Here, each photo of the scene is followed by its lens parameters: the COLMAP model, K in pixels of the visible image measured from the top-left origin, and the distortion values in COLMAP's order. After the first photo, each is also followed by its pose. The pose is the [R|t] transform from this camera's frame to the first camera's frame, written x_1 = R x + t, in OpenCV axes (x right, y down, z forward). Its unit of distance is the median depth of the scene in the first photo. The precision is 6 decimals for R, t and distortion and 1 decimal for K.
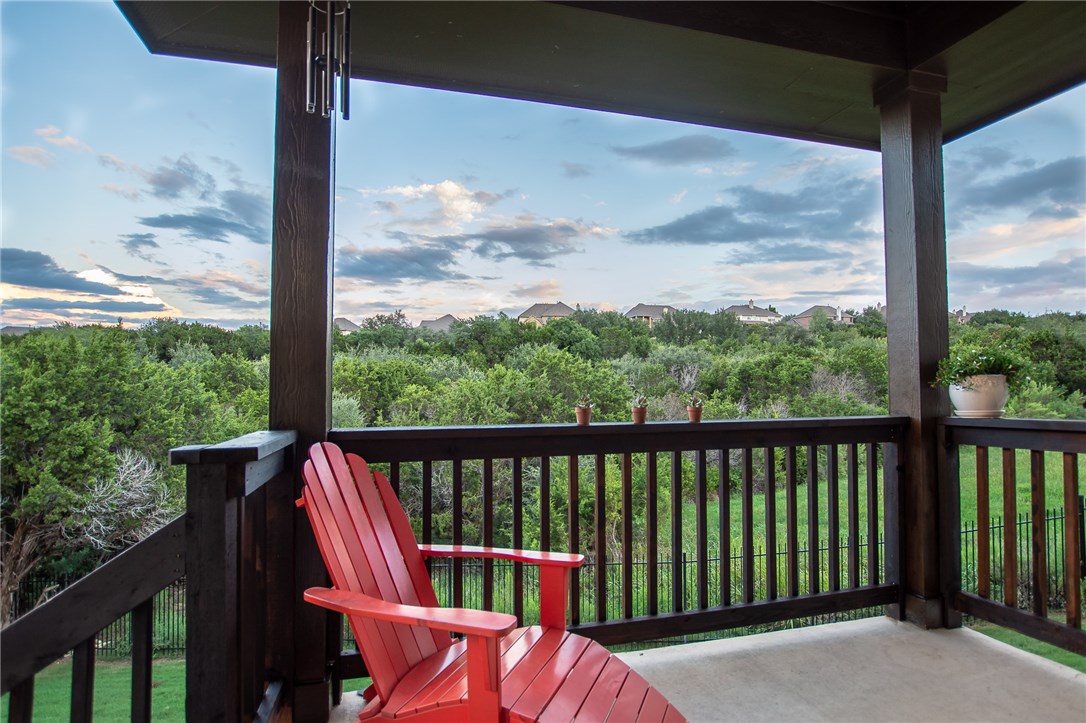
lens RADIAL K [[570.7, 0, 548.6], [0, 570.7, 363.4], [0, 0, 1]] dist [-0.026589, 0.002168]
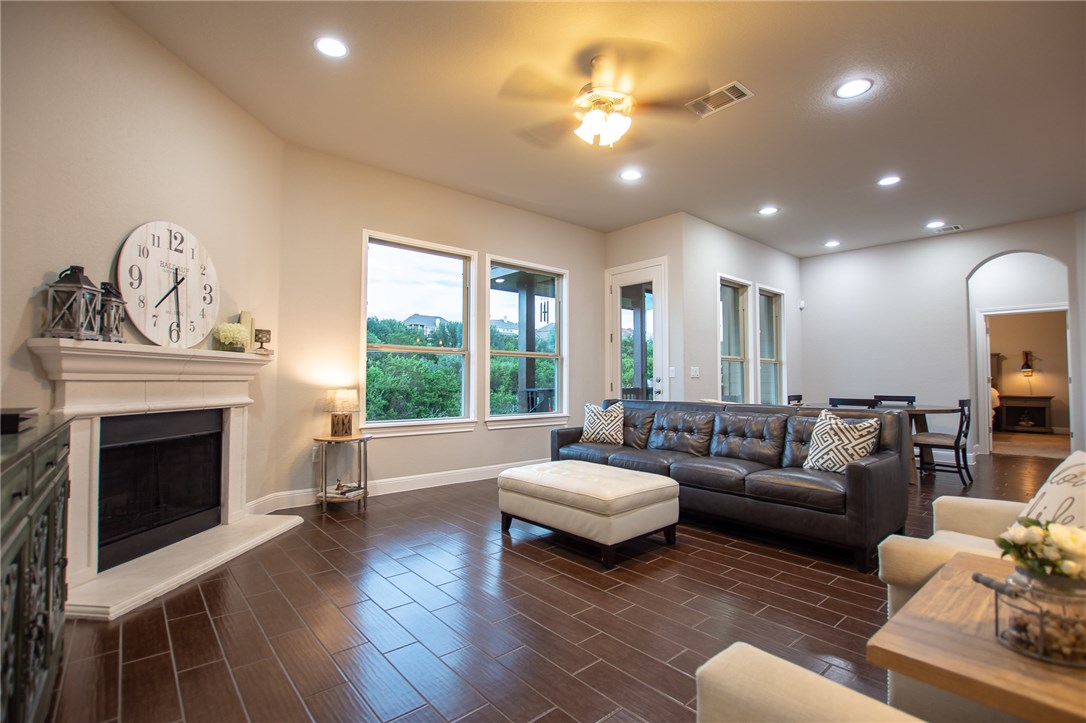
lens RADIAL K [[496.9, 0, 550.6], [0, 496.9, 362.9], [0, 0, 1]] dist [-0.028370, 0.000191]
pose [[0.901937, 0.017850, 0.431499, -0.082826], [-0.016398, 0.999840, -0.007085, -0.002628], [-0.431556, -0.000686, 0.902086, -0.109234]]
